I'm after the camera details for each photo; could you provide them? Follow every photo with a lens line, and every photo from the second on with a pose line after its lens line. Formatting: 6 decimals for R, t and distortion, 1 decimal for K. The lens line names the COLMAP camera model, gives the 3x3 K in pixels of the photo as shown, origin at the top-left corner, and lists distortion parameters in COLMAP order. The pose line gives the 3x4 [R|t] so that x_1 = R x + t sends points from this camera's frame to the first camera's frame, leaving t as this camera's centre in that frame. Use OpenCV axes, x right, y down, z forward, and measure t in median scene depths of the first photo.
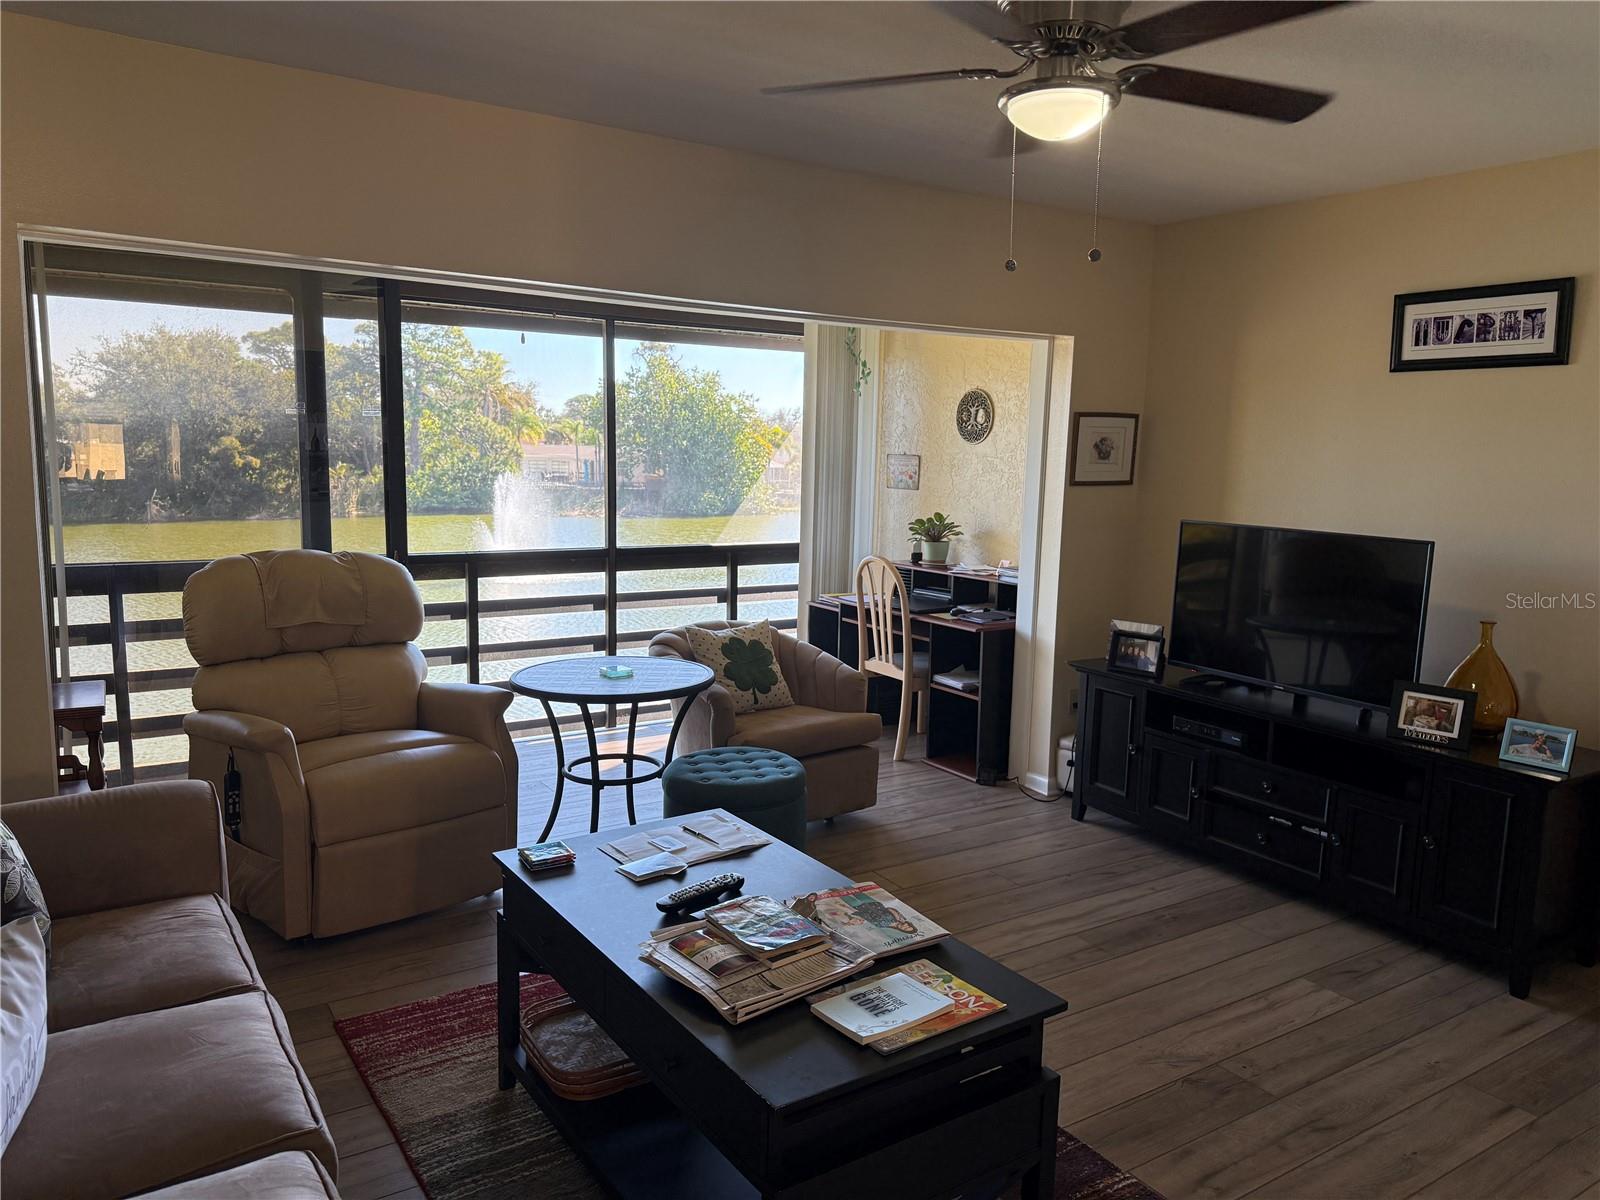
lens RADIAL K [[1104.5, 0, 808.2], [0, 1104.5, 594.5], [0, 0, 1]] dist [0.055045, -0.101305]
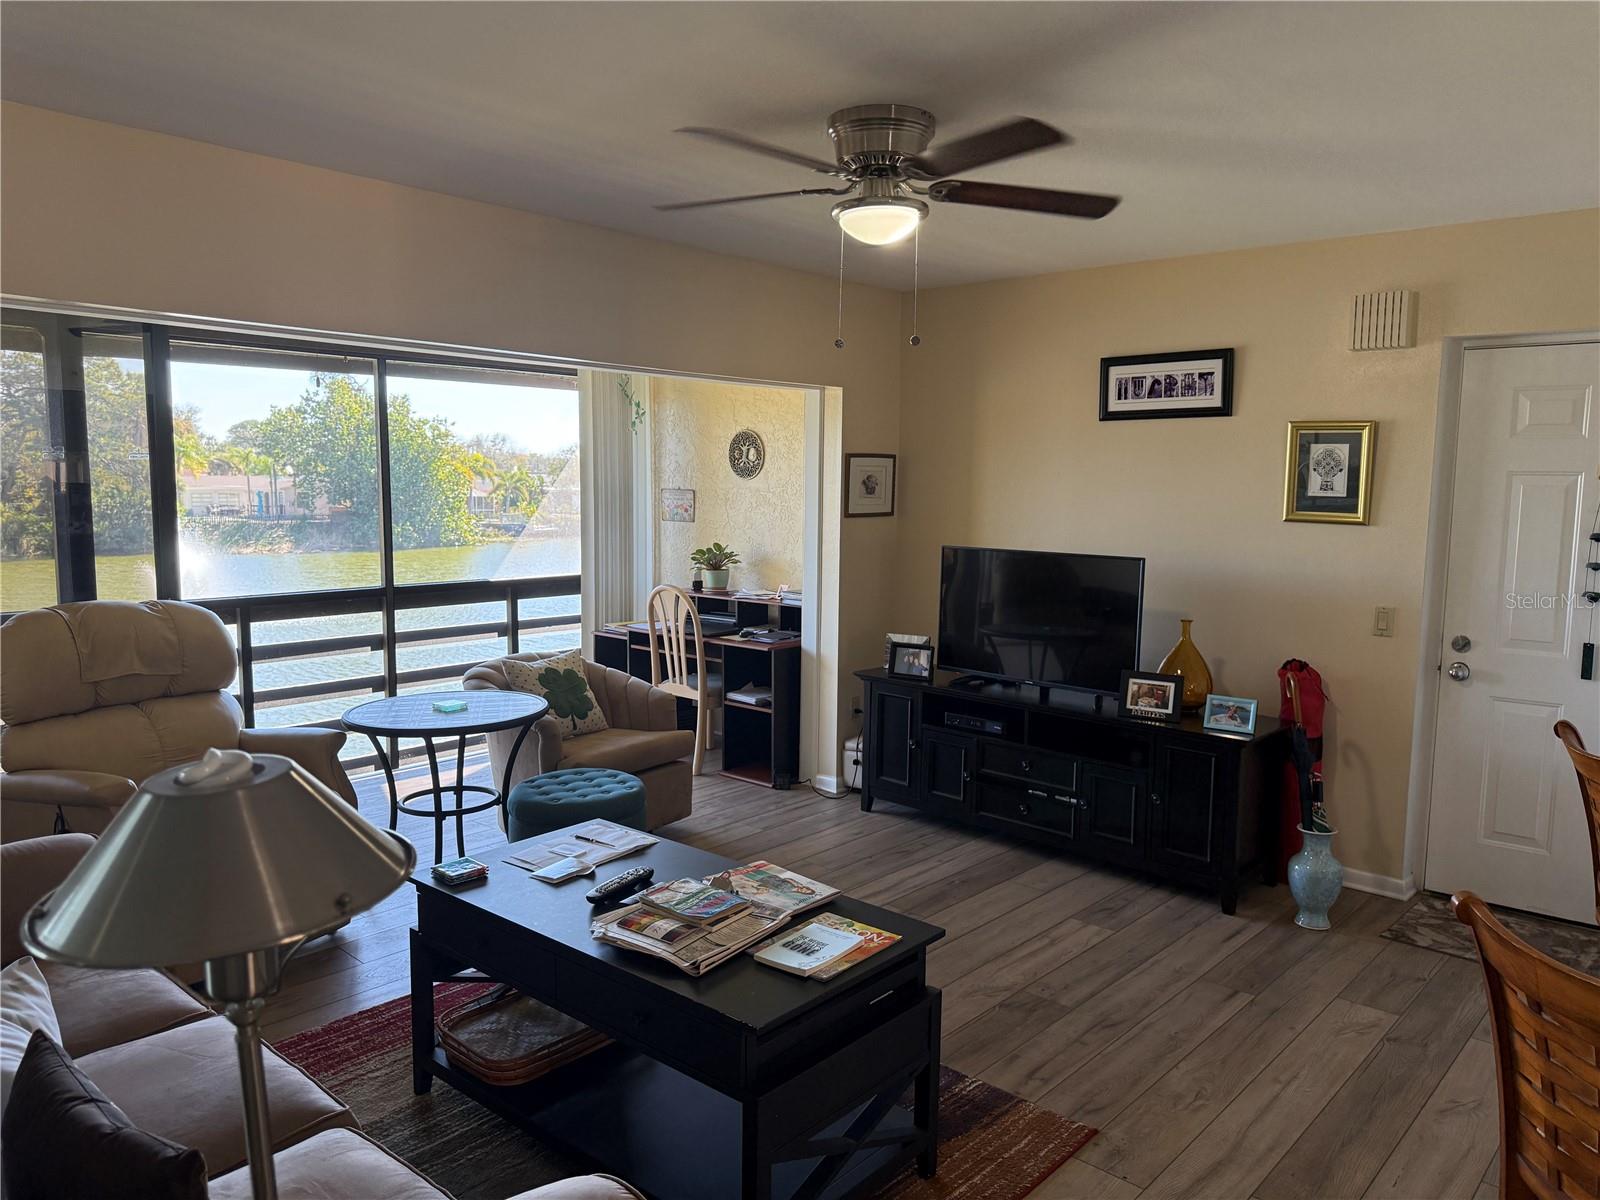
lens RADIAL K [[1104.5, 0, 808.2], [0, 1104.5, 594.5], [0, 0, 1]] dist [0.055045, -0.101305]
pose [[0.965940, -0.038681, 0.255857, -0.106884], [0.044709, 0.998842, -0.017783, -0.001076], [-0.254873, 0.028617, 0.966551, -0.094445]]
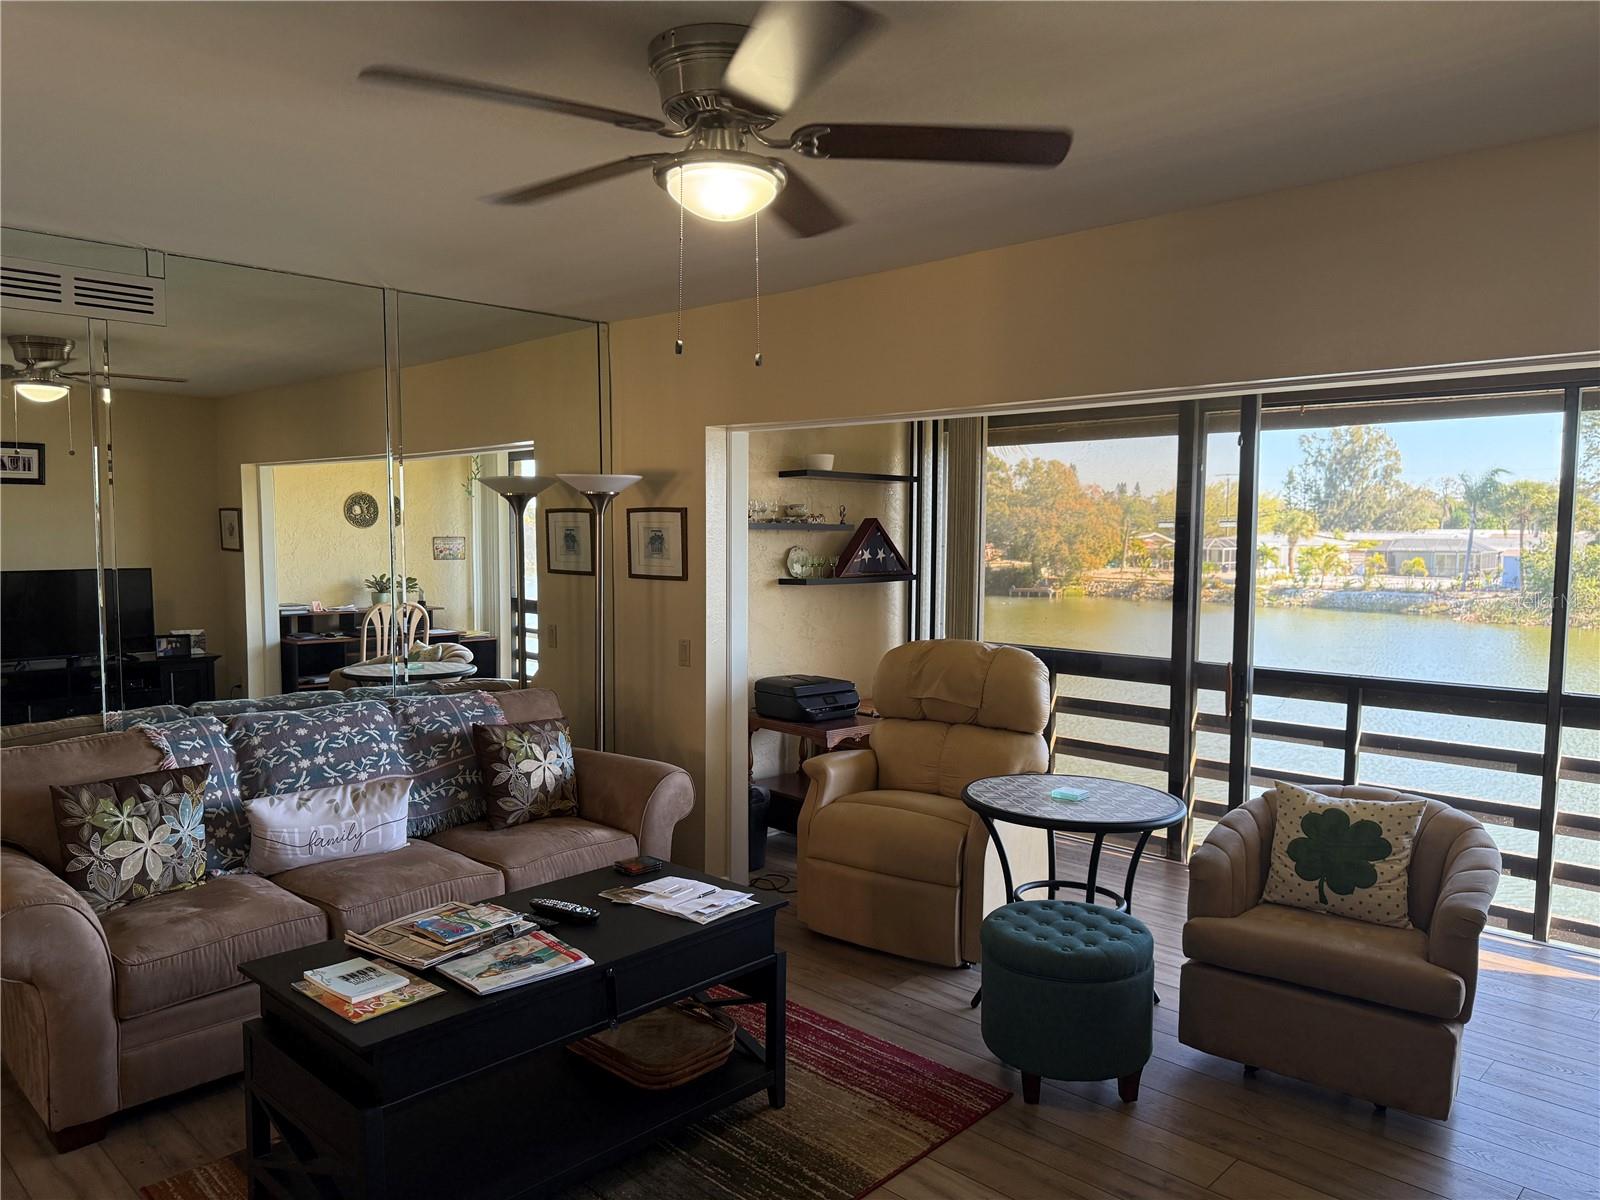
lens RADIAL K [[1104.5, 0, 808.2], [0, 1104.5, 594.5], [0, 0, 1]] dist [0.055045, -0.101305]
pose [[0.229677, 0.030657, -0.972784, 0.649655], [-0.131779, 0.991279, 0.000127, -0.064579], [0.964304, 0.128163, 0.231714, 0.520616]]
